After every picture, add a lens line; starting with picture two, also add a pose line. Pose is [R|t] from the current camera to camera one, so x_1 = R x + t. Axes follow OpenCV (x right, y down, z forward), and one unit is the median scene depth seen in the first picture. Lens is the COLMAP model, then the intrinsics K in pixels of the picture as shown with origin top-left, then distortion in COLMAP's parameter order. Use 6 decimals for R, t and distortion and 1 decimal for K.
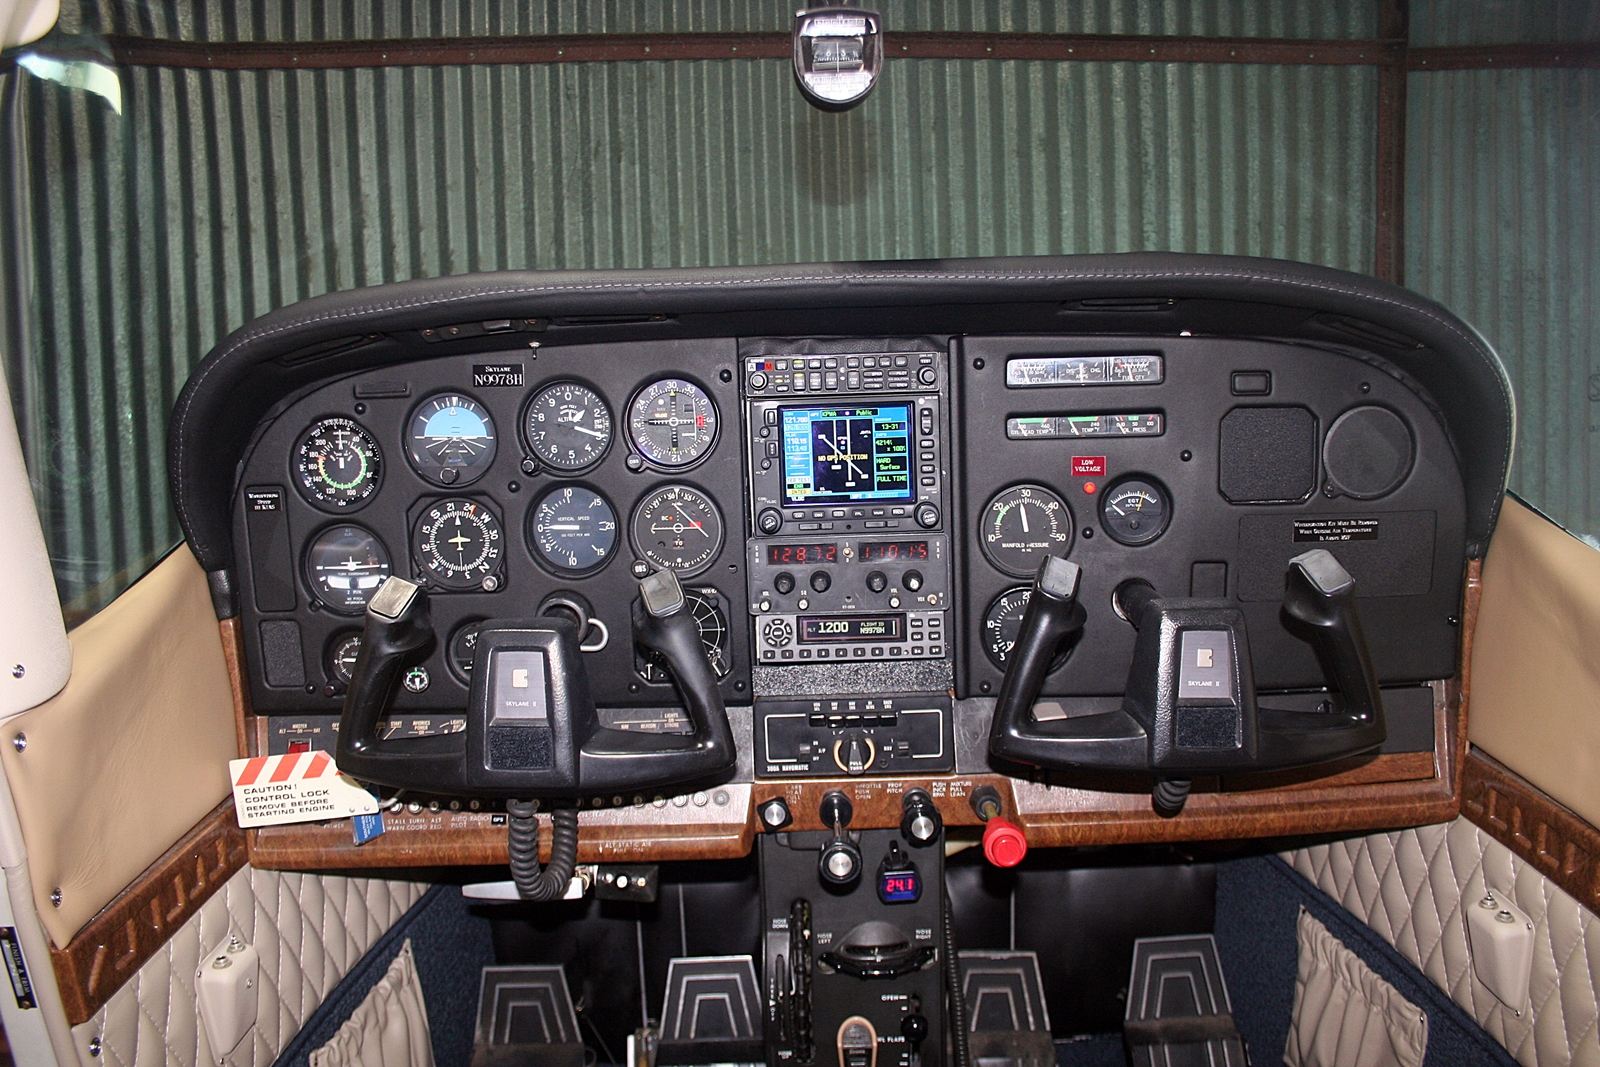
lens RADIAL K [[1413.2, 0, 784.2], [0, 1413.2, 531.7], [0, 0, 1]] dist [-0.129950, 0.082619]
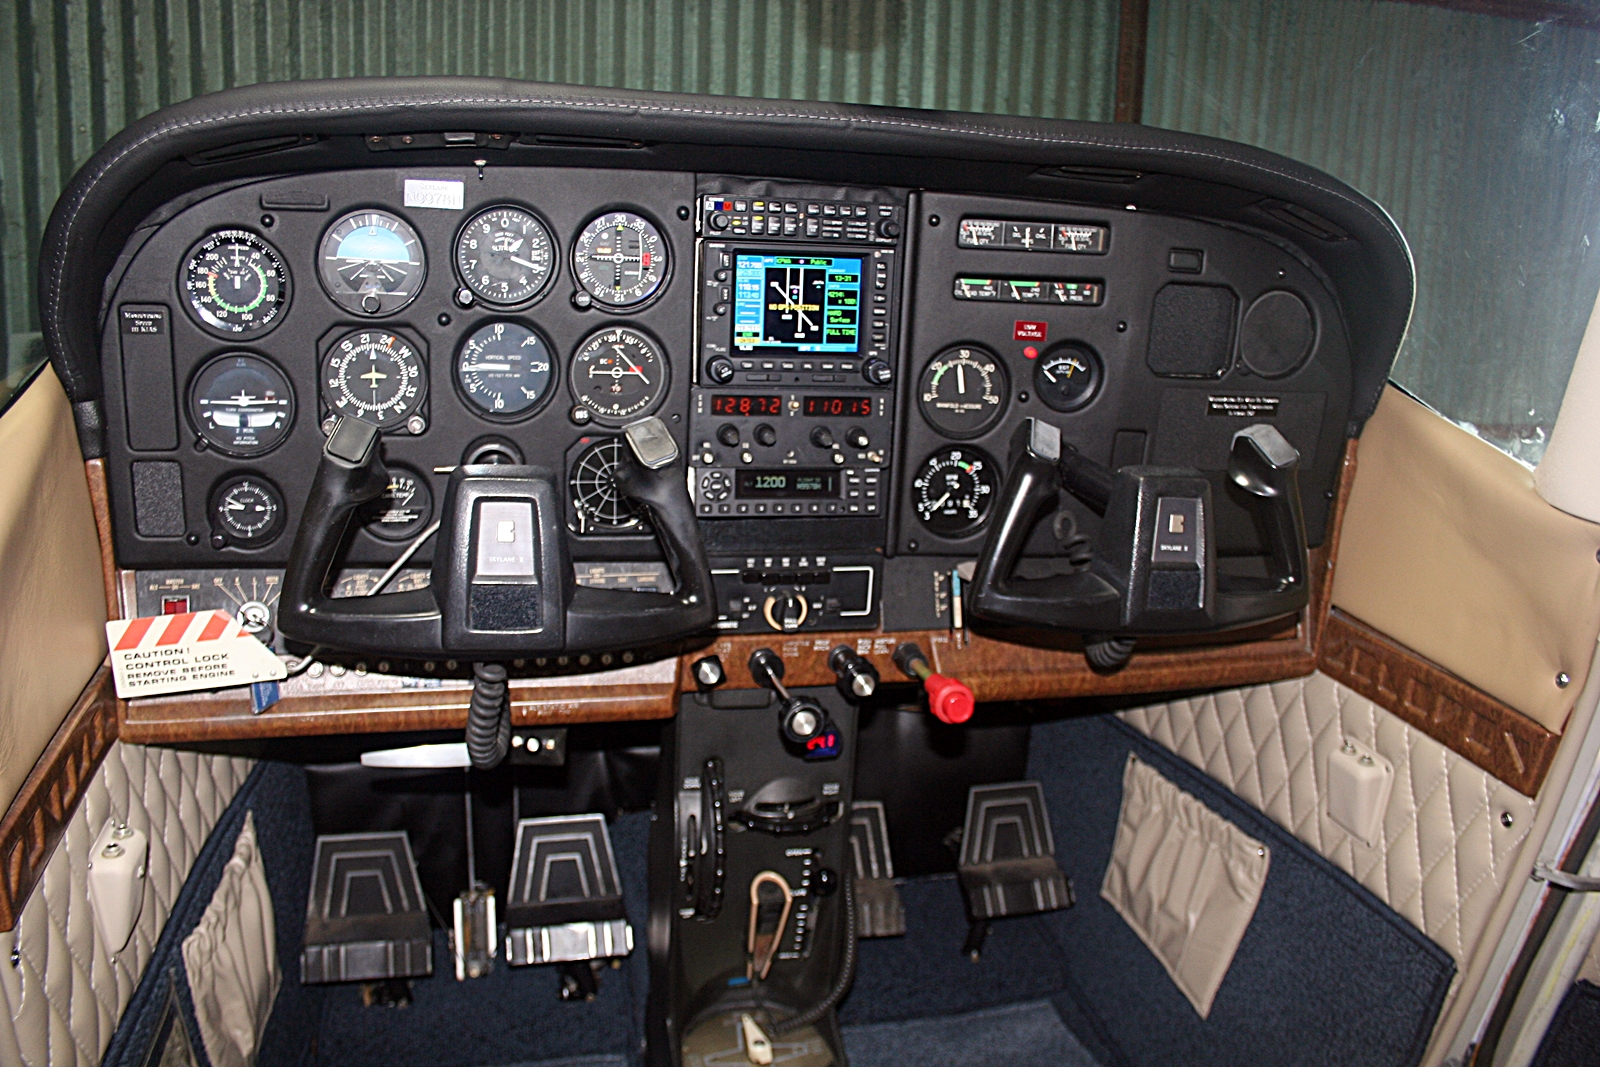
lens RADIAL K [[1413.2, 0, 815.8], [0, 1413.2, 539.9], [0, 0, 1]] dist [-0.129950, 0.082619]
pose [[0.959565, 0.014569, 0.281109, -0.209495], [-0.045699, 0.993474, 0.104505, 0.004010], [-0.277752, -0.113126, 0.953969, 0.058330]]
